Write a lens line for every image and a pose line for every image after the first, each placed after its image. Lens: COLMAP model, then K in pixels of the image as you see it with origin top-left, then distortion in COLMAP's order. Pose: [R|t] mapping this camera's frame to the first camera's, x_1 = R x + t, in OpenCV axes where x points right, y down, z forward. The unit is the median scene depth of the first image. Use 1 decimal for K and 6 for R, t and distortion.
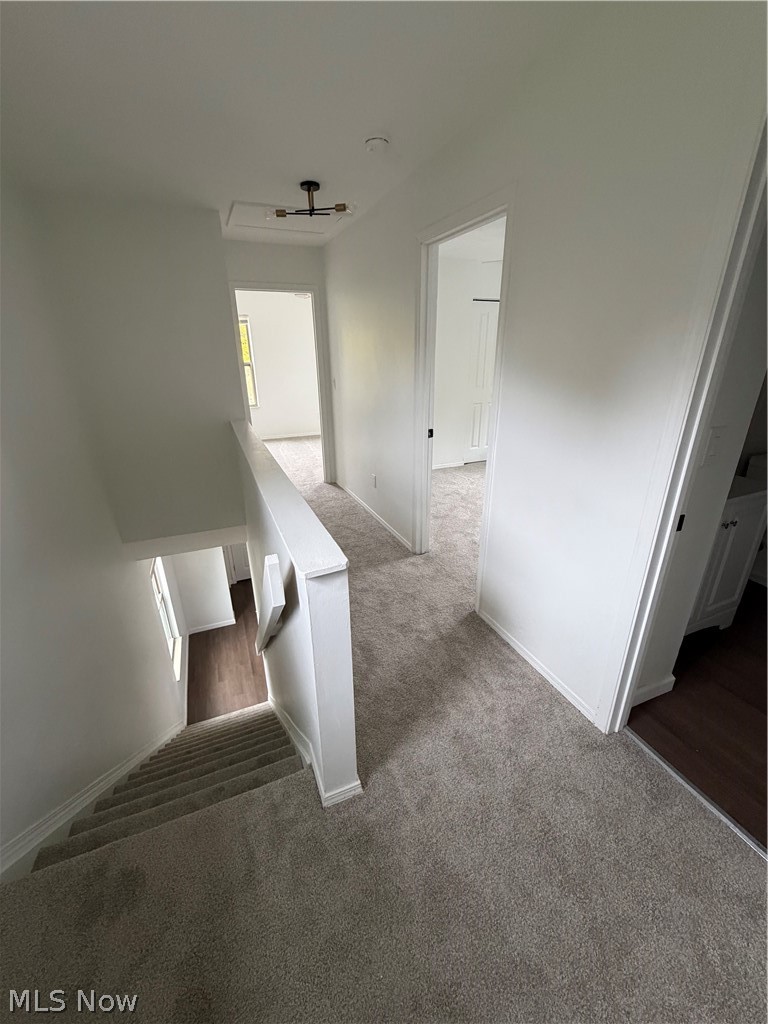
lens RADIAL K [[410.2, 0, 386.0], [0, 410.2, 512.0], [0, 0, 1]] dist [0.000047, -0.000152]
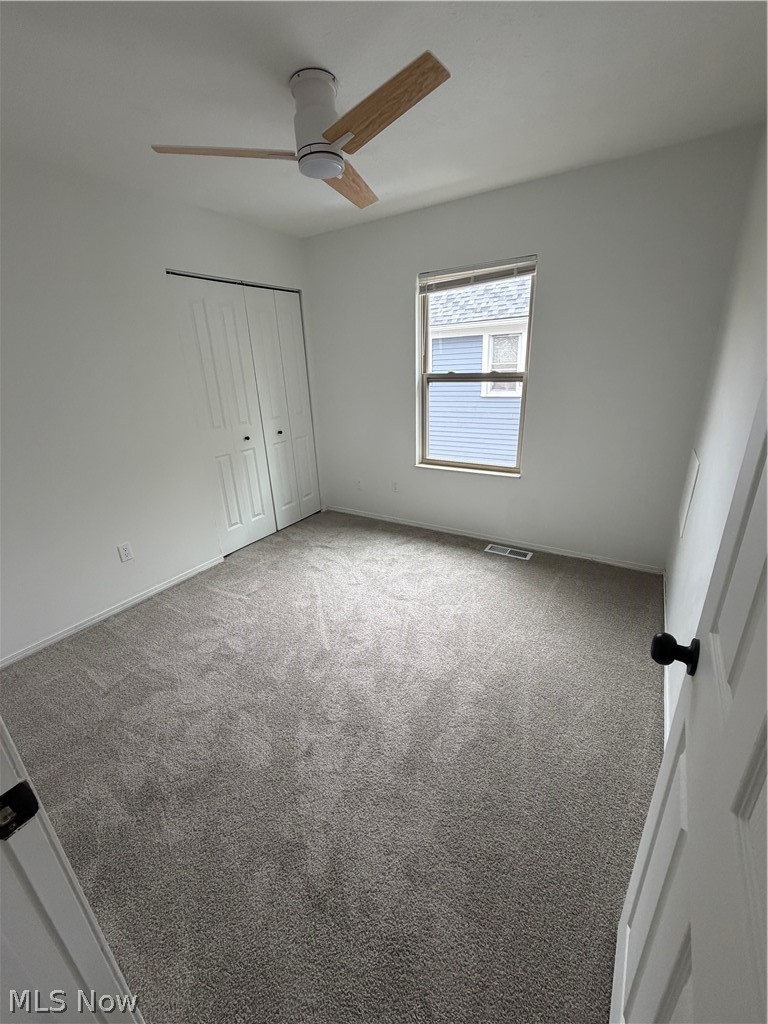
lens RADIAL K [[410.2, 0, 383.5], [0, 410.2, 512.6], [0, 0, 1]] dist [0.000047, -0.000152]
pose [[0.828285, -0.213283, 0.518125, 0.094052], [0.235828, 0.971524, 0.022922, -0.148214], [-0.508260, 0.103203, 0.854998, 0.395025]]
